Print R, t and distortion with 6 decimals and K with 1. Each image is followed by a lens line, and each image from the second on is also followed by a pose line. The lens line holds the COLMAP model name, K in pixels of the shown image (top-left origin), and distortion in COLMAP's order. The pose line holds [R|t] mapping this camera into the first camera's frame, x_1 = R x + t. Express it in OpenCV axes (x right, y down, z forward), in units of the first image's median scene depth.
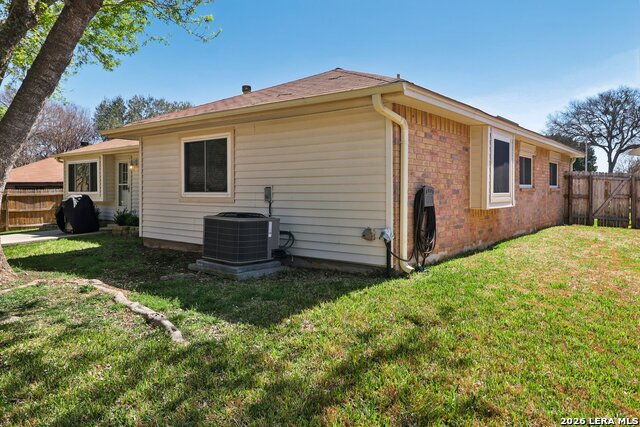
lens RADIAL K [[450.6, 0, 320.6], [0, 450.6, 201.1], [0, 0, 1]] dist [-0.003060, -0.002883]
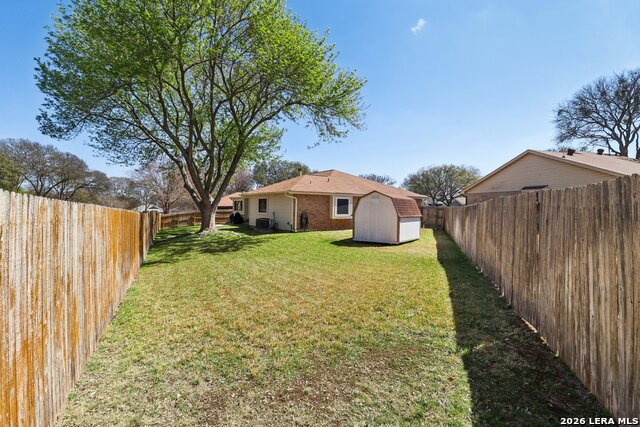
lens RADIAL K [[298.4, 0, 315.2], [0, 298.4, 208.3], [0, 0, 1]] dist [0.000380, -0.014944]
pose [[0.960809, 0.005994, -0.277147, 0.381564], [-0.010319, 0.999847, -0.014150, -0.011162], [0.277020, 0.016455, 0.960723, -0.565024]]
